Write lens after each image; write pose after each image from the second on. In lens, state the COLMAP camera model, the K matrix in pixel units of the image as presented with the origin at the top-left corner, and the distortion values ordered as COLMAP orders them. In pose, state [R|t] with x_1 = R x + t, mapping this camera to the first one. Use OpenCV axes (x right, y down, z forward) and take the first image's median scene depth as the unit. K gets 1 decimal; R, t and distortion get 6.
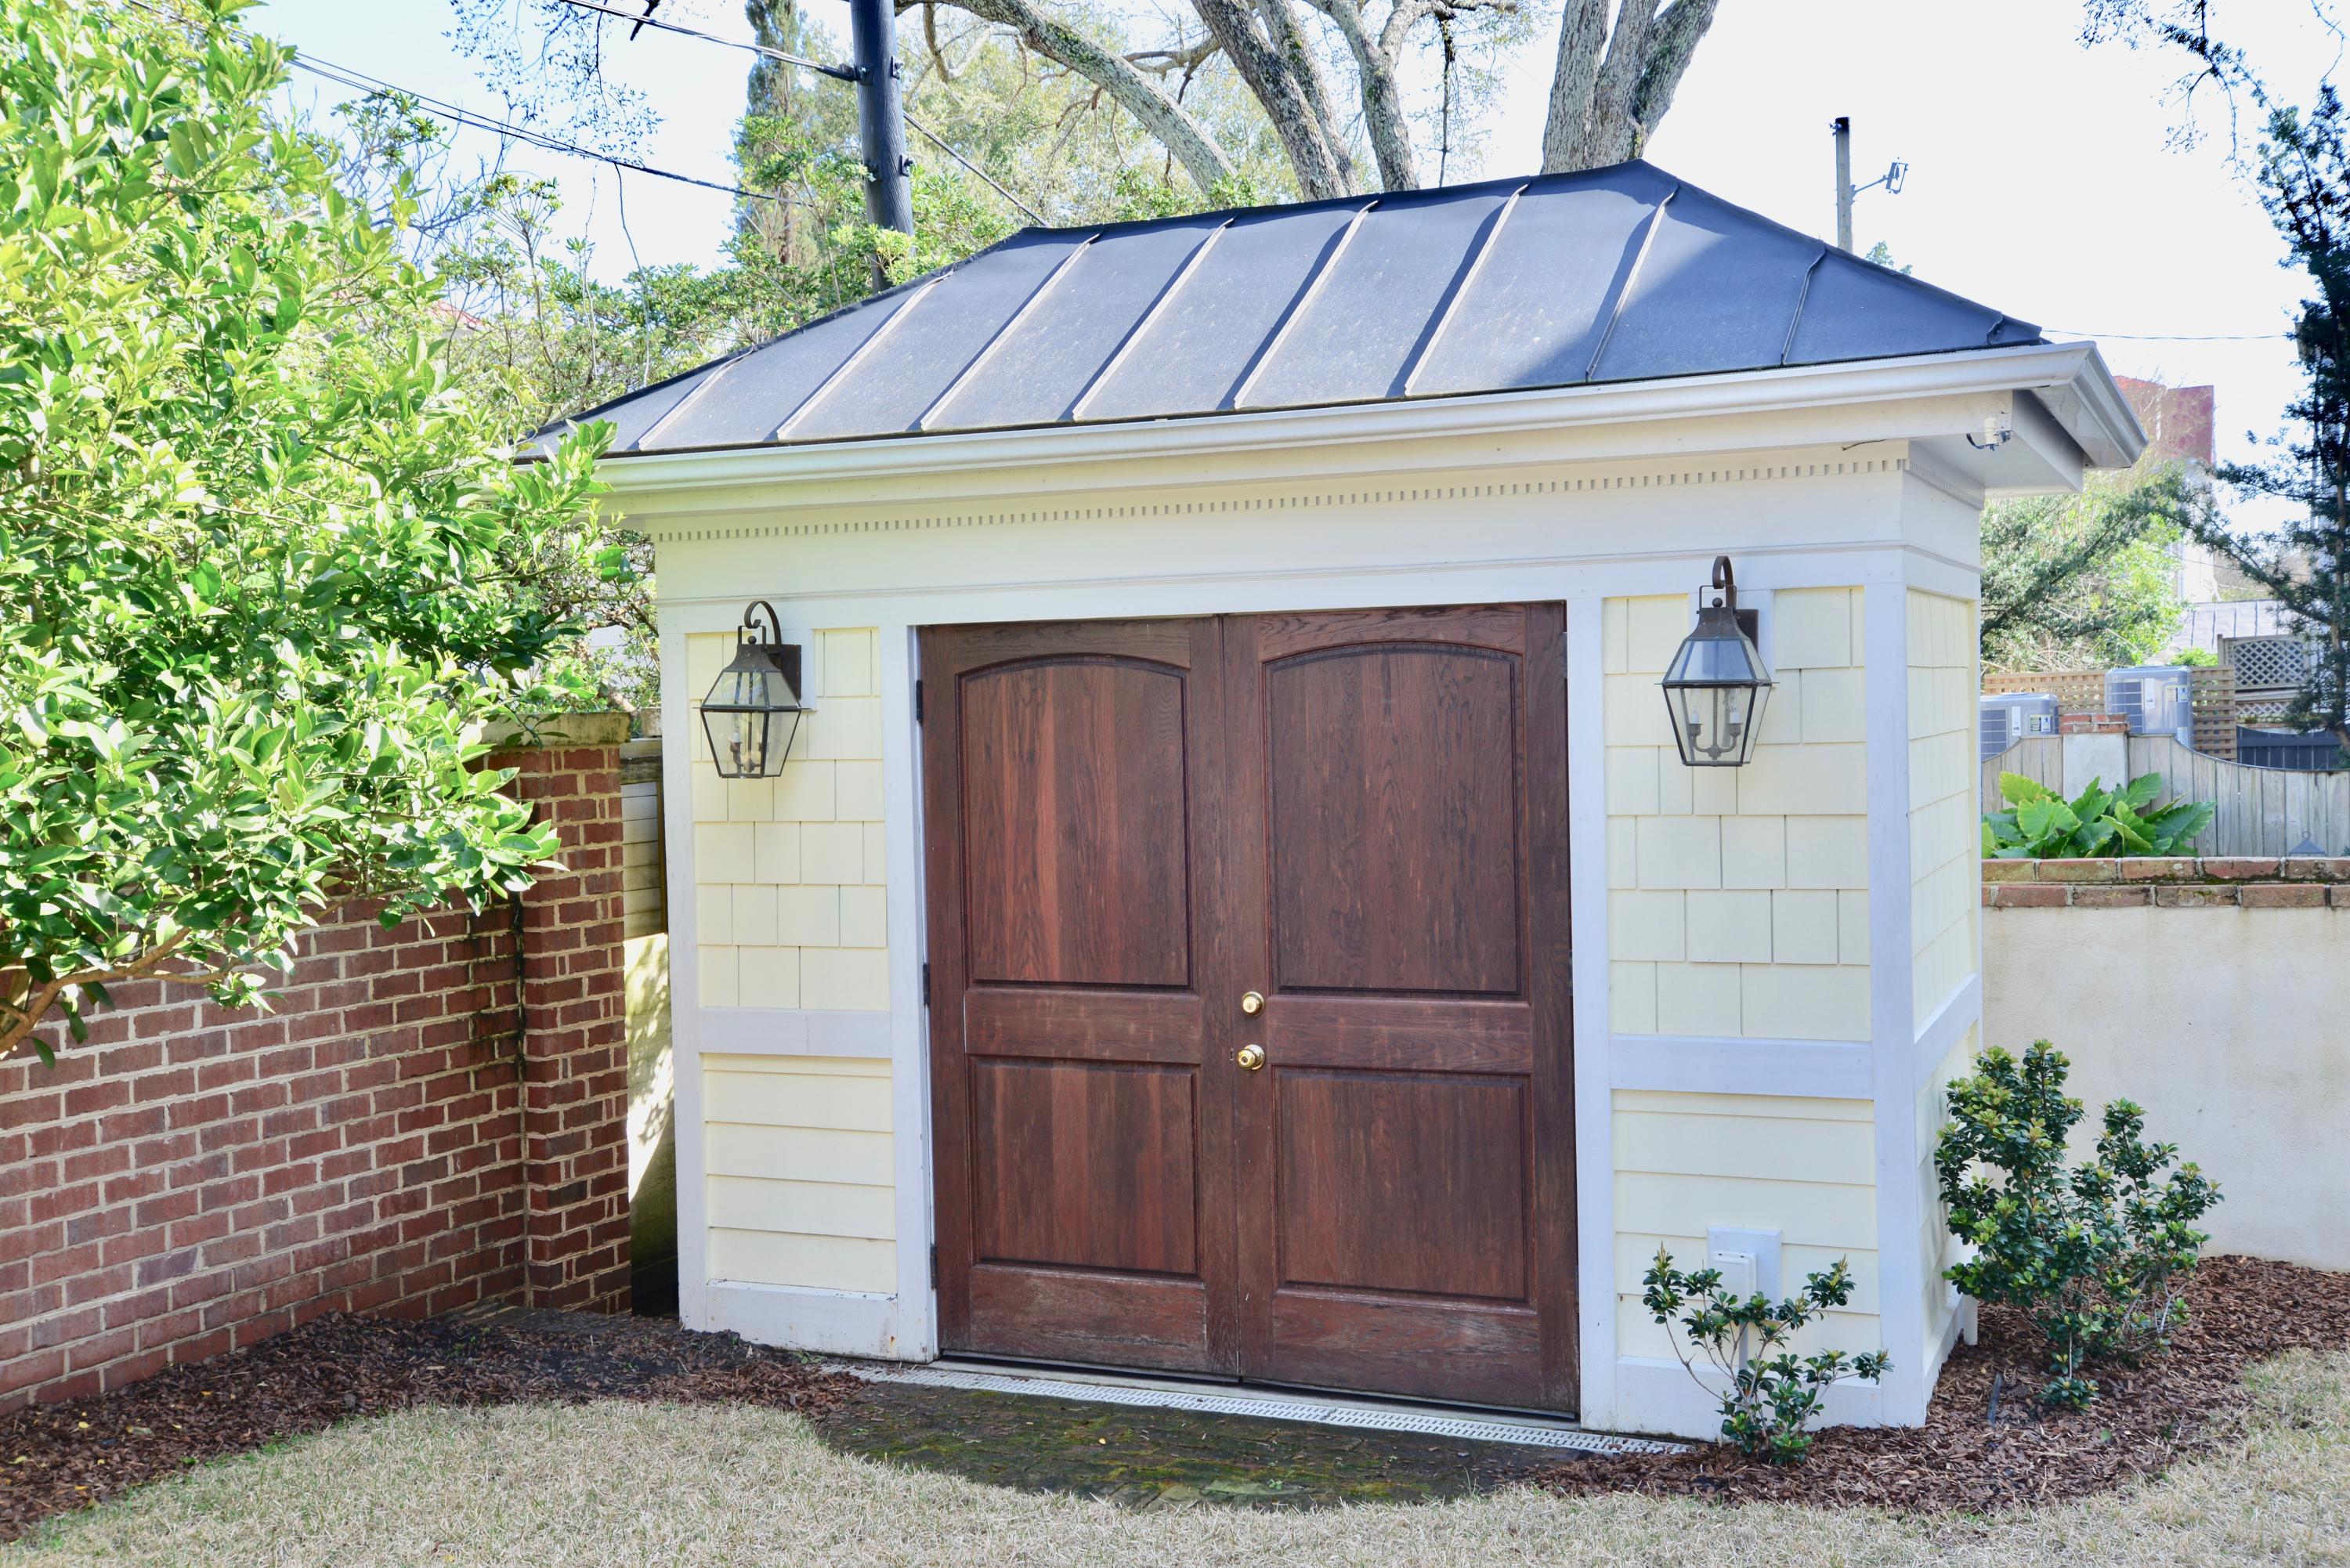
lens RADIAL K [[2510.2, 0, 1175.1], [0, 2510.2, 793.4], [0, 0, 1]] dist [0.145385, 0.000000]
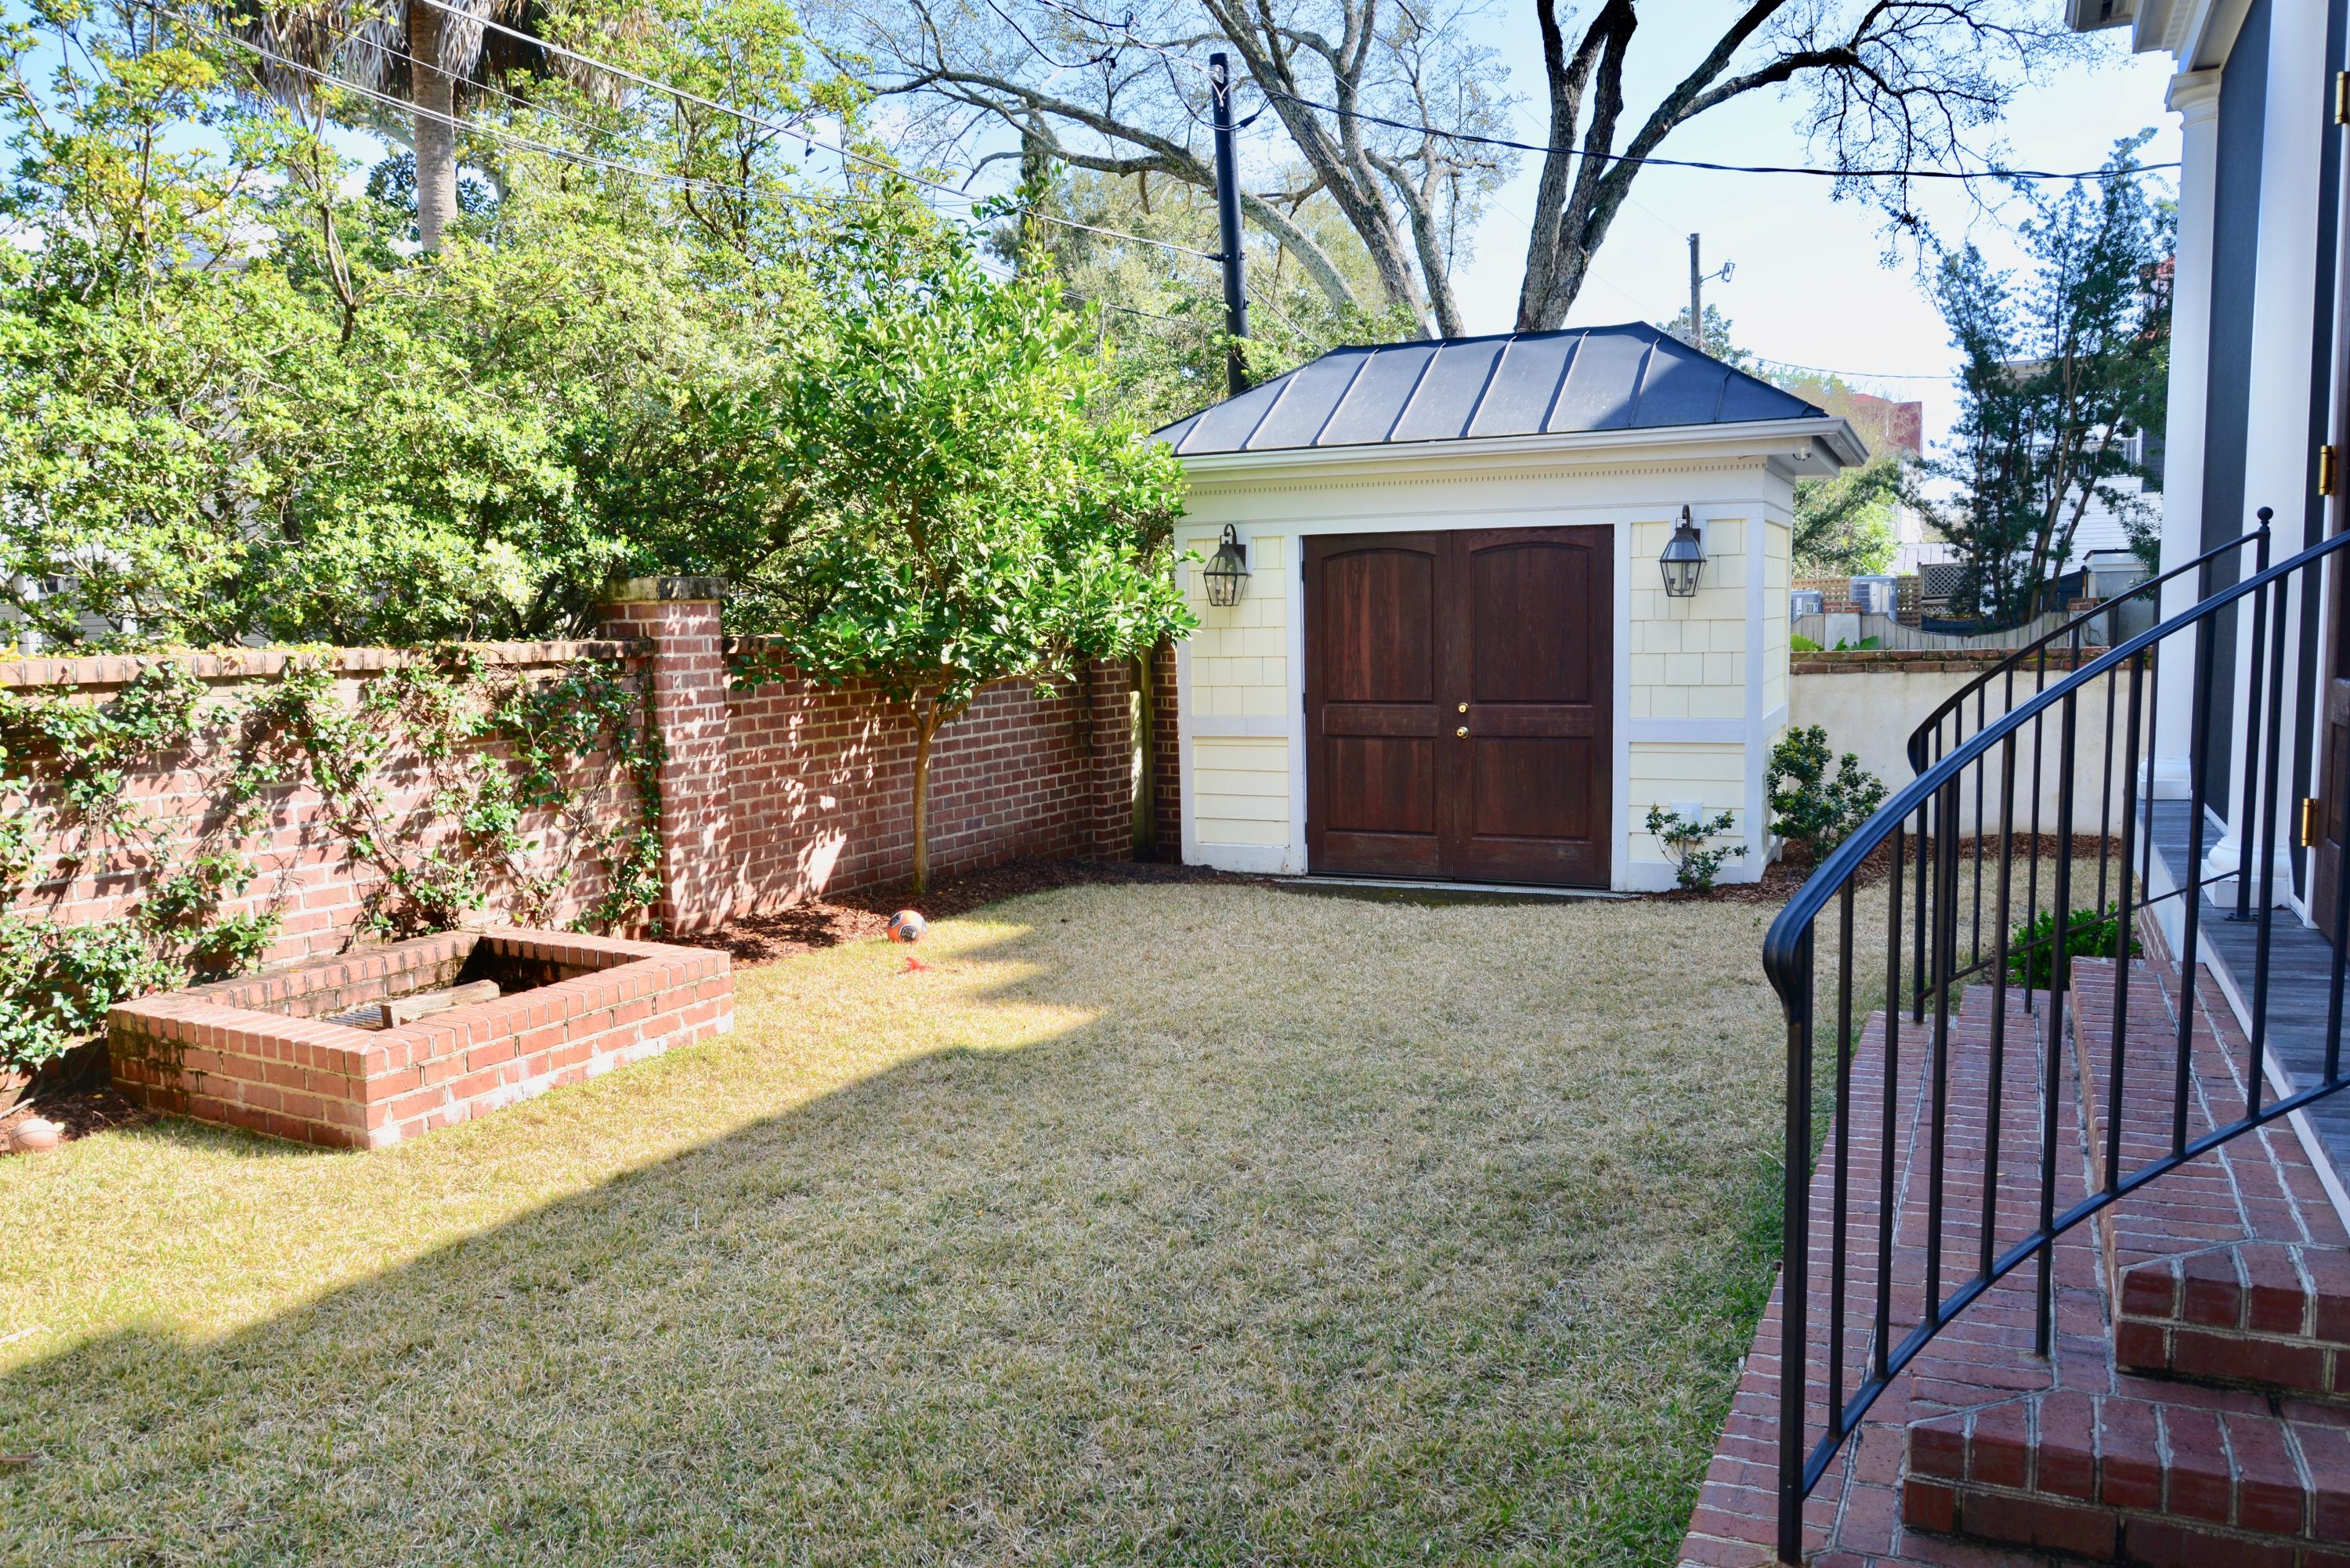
lens RADIAL K [[1738.2, 0, 1174.8], [0, 1738.2, 804.5], [0, 0, 1]] dist [-0.038698, 0.008312]
pose [[0.999751, 0.005226, -0.021710, -0.181321], [-0.003581, 0.997168, 0.075124, 0.052246], [0.022041, -0.075028, 0.996938, -0.506589]]
